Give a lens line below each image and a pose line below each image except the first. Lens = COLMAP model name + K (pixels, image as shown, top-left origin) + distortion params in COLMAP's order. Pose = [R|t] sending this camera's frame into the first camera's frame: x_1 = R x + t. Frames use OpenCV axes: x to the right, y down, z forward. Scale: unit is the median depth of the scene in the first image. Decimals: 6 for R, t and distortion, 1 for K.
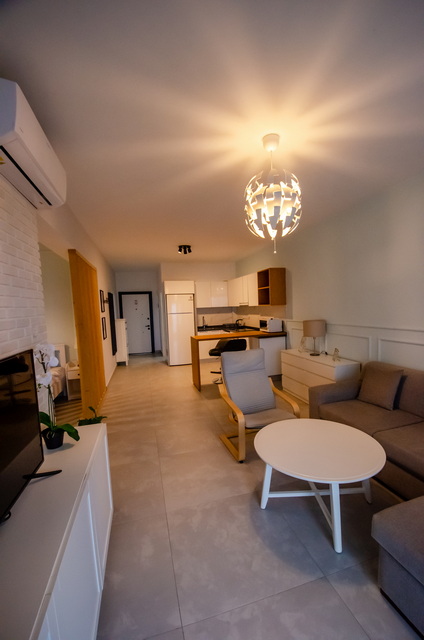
lens RADIAL K [[276.7, 0, 223.8], [0, 276.7, 328.3], [0, 0, 1]] dist [0.004530, -0.016264]
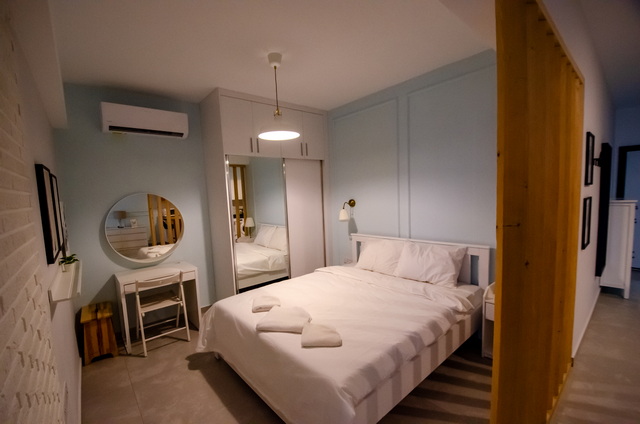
lens RADIAL K [[276.7, 0, 312.4], [0, 276.7, 222.7], [0, 0, 1]] dist [0.004530, -0.016264]
pose [[0.395703, 0.113069, -0.911392, -0.226711], [-0.047324, 0.993584, 0.102719, -0.025005], [0.917159, 0.002485, 0.398515, 0.466701]]
